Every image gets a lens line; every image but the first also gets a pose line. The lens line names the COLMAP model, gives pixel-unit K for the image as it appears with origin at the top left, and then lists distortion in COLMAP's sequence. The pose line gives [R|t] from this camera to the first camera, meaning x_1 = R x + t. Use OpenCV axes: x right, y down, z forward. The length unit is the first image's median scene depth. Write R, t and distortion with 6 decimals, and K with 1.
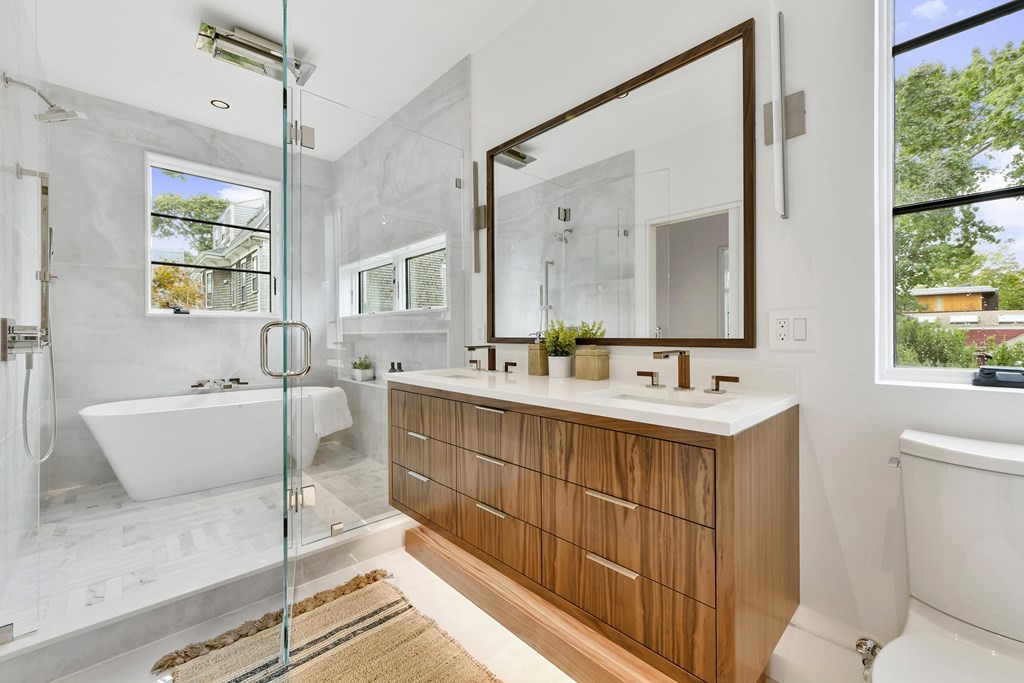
lens RADIAL K [[412.6, 0, 513.9], [0, 412.6, 339.3], [0, 0, 1]] dist [-0.001675, 0.001634]
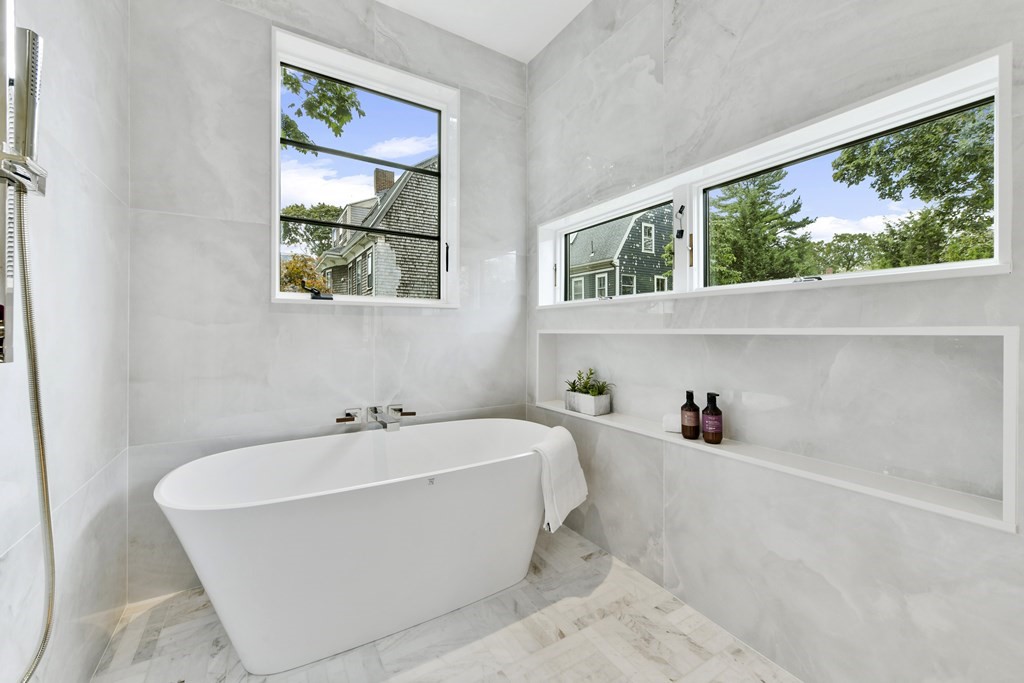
lens RADIAL K [[412.6, 0, 510.8], [0, 412.6, 337.2], [0, 0, 1]] dist [-0.001675, 0.001634]
pose [[0.977291, 0.008086, -0.211749, -0.353164], [-0.007538, 0.999966, 0.003398, -0.009128], [0.211769, -0.001724, 0.977318, 0.404617]]
